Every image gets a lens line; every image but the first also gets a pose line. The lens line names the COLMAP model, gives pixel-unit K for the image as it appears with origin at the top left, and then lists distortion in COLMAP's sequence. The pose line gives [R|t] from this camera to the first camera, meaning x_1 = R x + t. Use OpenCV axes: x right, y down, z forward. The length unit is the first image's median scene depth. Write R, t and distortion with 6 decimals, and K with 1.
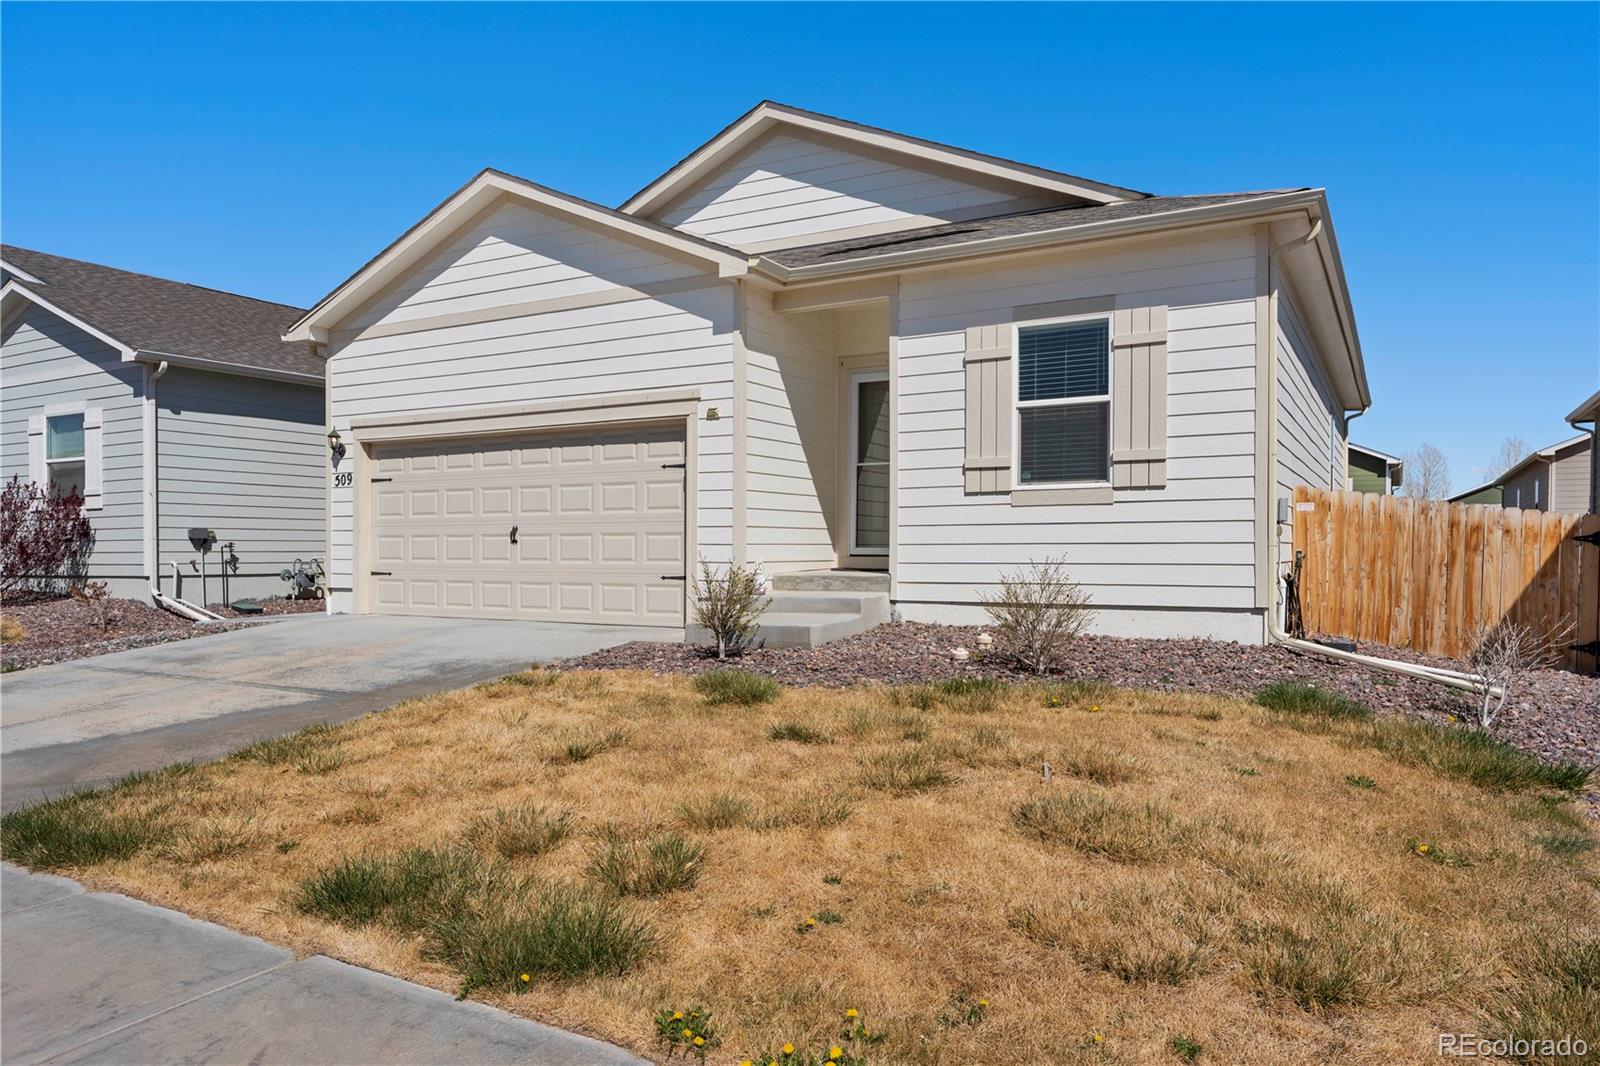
lens RADIAL K [[1067.3, 0, 800.0], [0, 1067.3, 533.0], [0, 0, 1]] dist [0.001634, 0.000253]
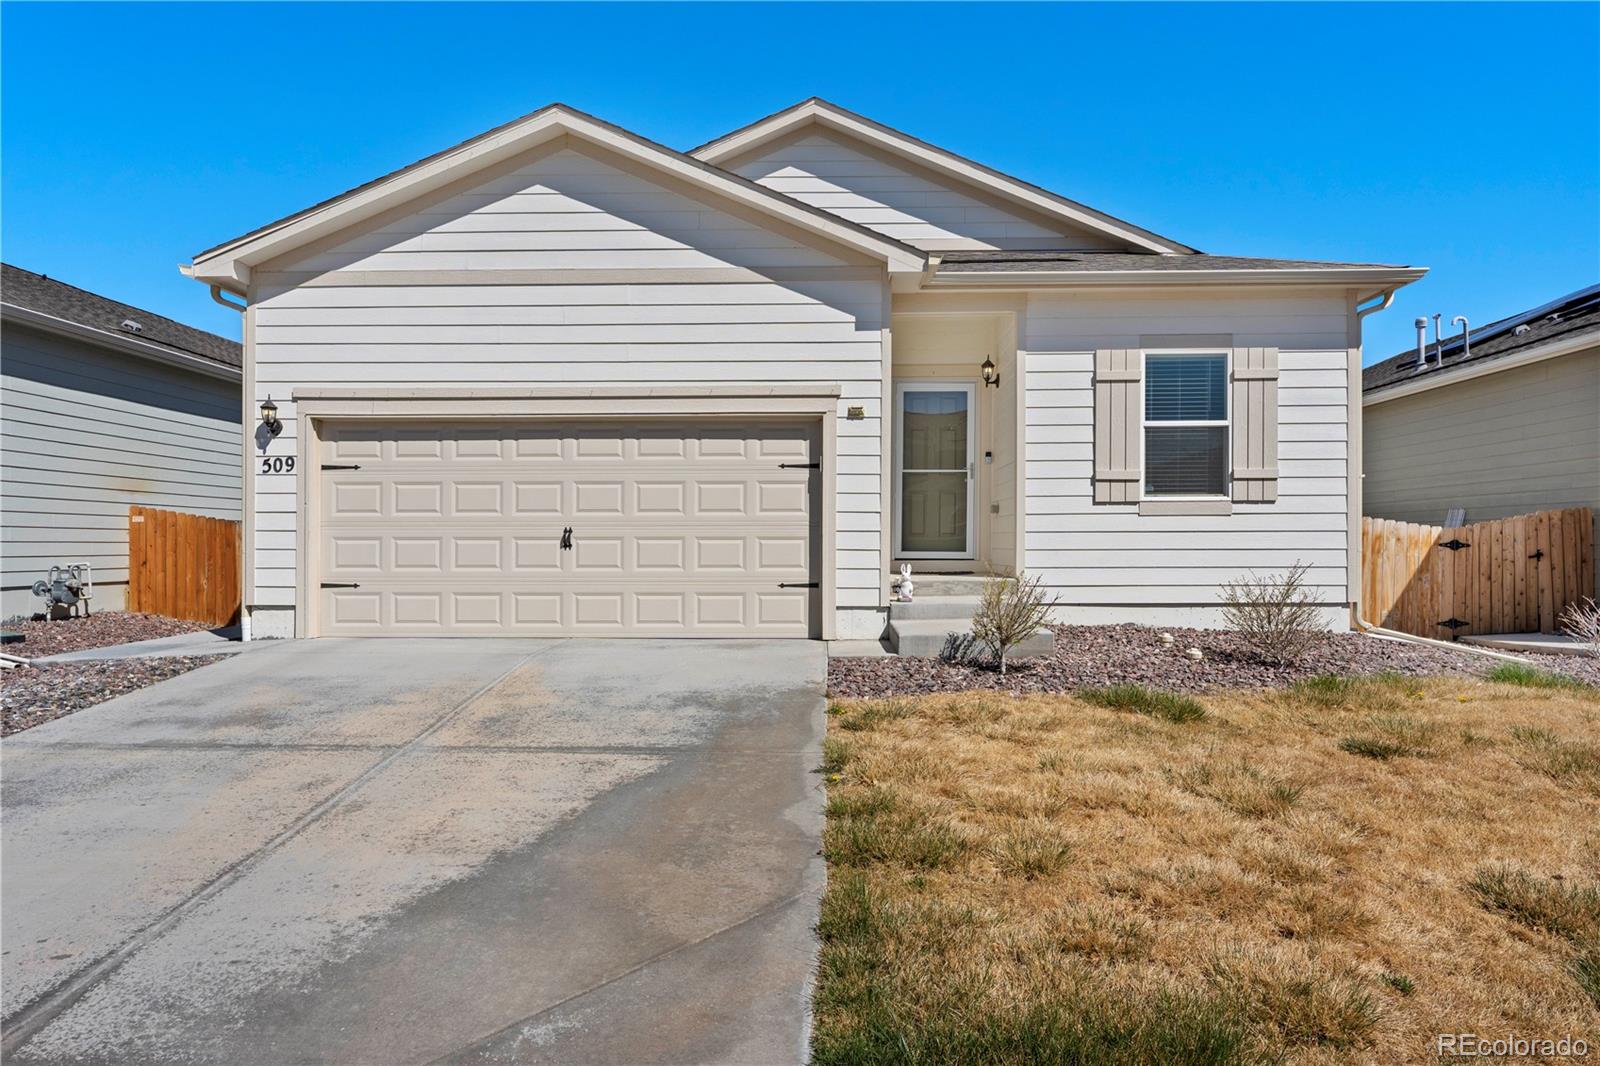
lens RADIAL K [[929.2, 0, 800.0], [0, 929.2, 533.0], [0, 0, 1]] dist [0.001500, 0.000693]
pose [[0.883070, 0.005948, 0.469203, -0.533717], [-0.006775, 0.999977, 0.000075, -0.004389], [-0.469192, -0.003245, 0.883090, 0.299522]]
